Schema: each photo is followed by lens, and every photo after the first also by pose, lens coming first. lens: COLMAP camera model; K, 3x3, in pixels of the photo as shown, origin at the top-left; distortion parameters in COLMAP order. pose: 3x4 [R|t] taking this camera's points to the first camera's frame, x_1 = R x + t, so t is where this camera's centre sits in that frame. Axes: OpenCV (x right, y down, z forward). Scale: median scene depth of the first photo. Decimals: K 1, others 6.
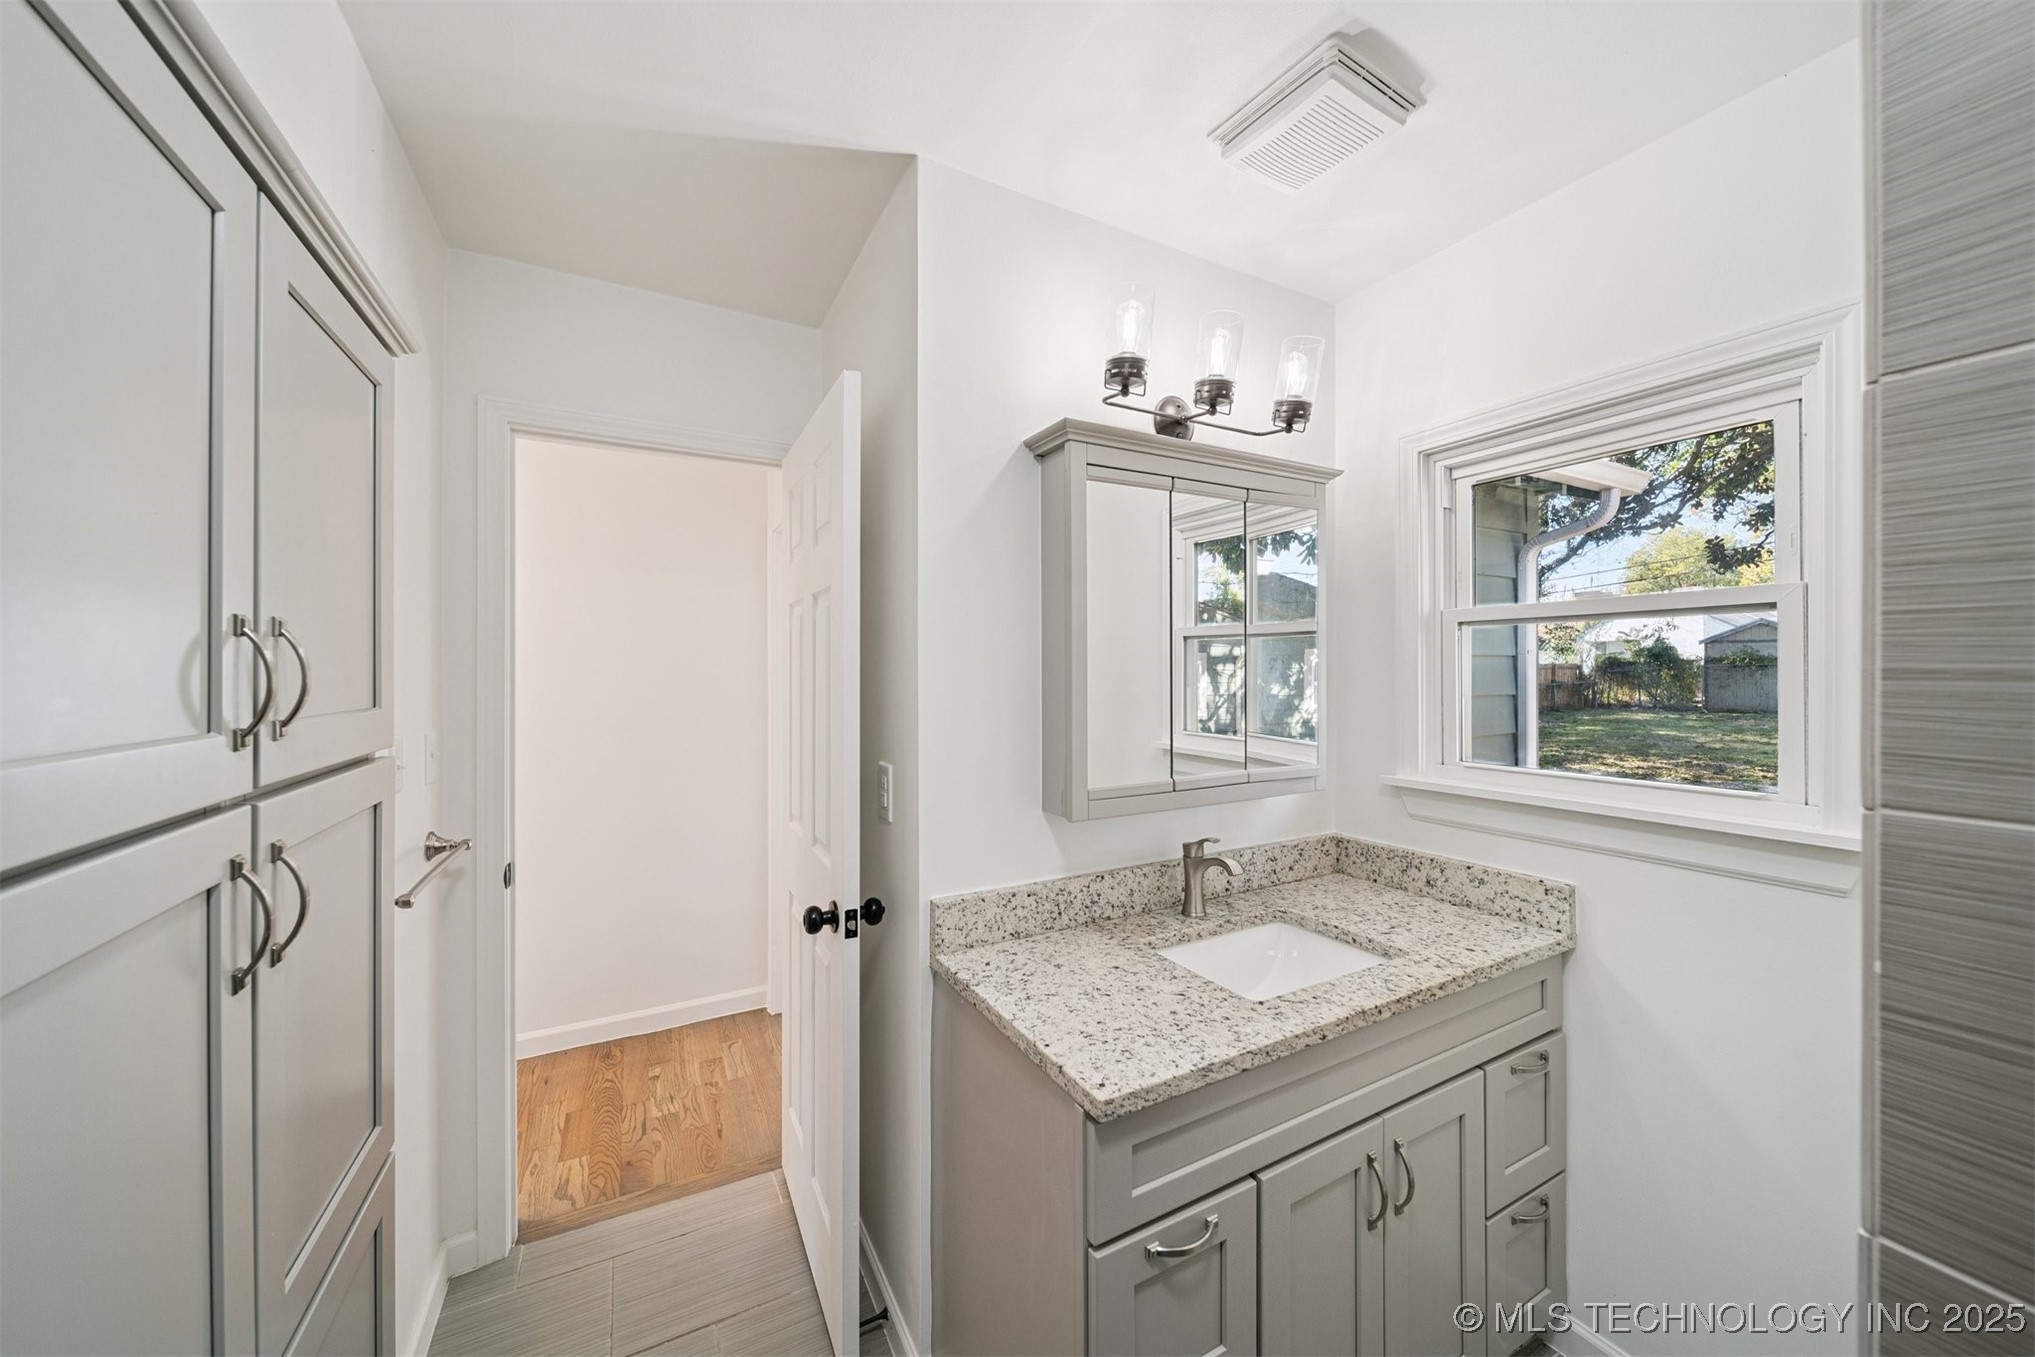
lens RADIAL K [[714.1, 0, 1005.8], [0, 714.1, 673.7], [0, 0, 1]] dist [-0.000993, -0.000400]
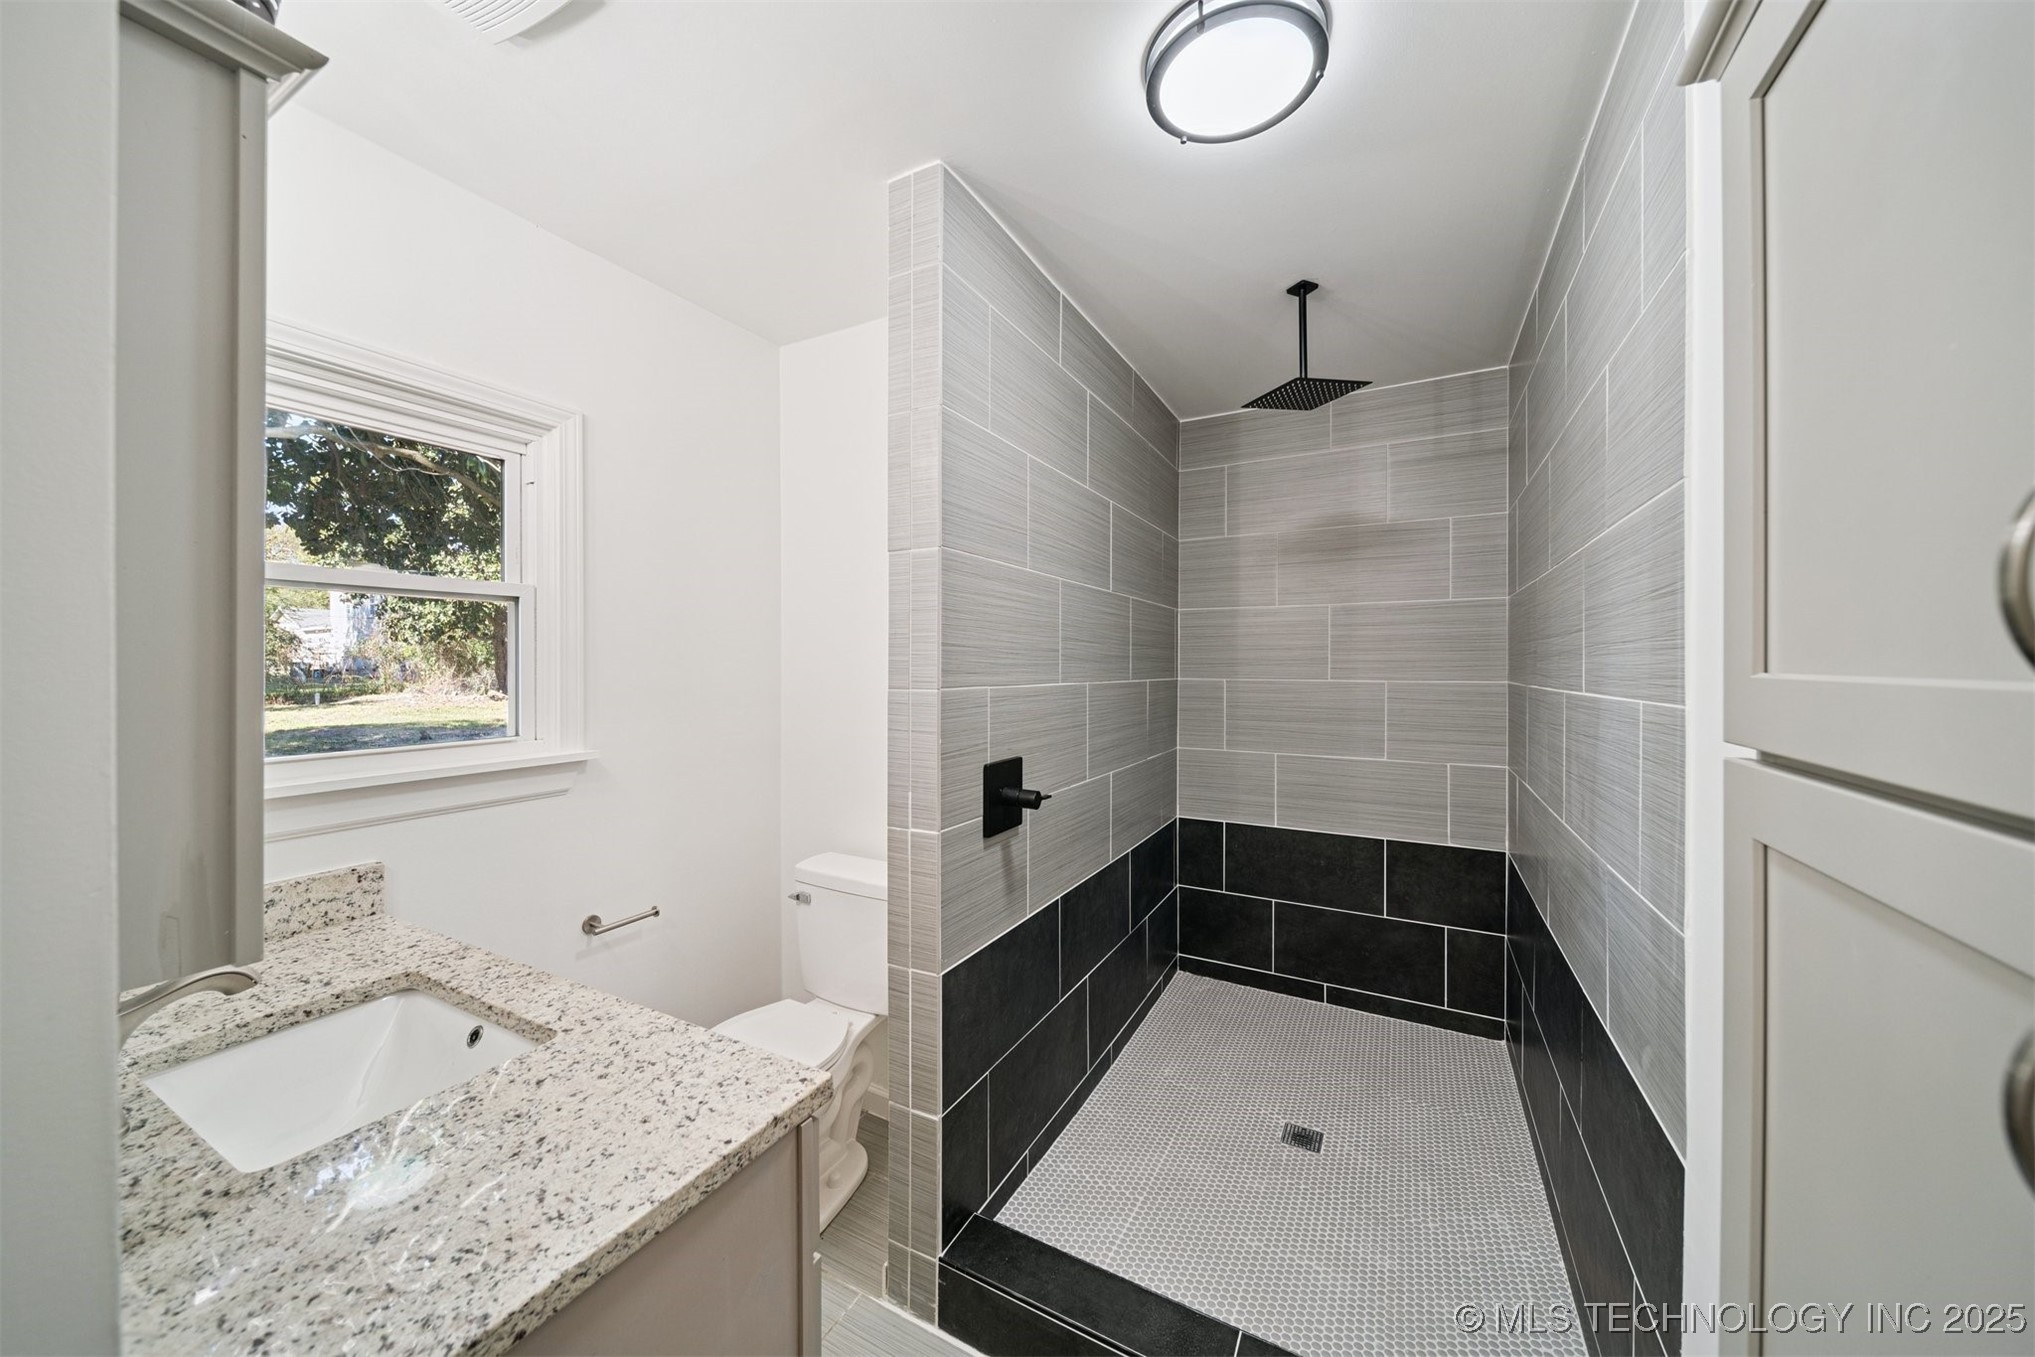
lens RADIAL K [[714.1, 0, 1001.8], [0, 714.1, 666.7], [0, 0, 1]] dist [-0.000993, -0.000400]
pose [[-0.547163, -0.000563, 0.837026, -0.531845], [0.003714, 0.999988, 0.003100, 0.031541], [-0.837018, 0.004805, -0.547154, 0.888226]]
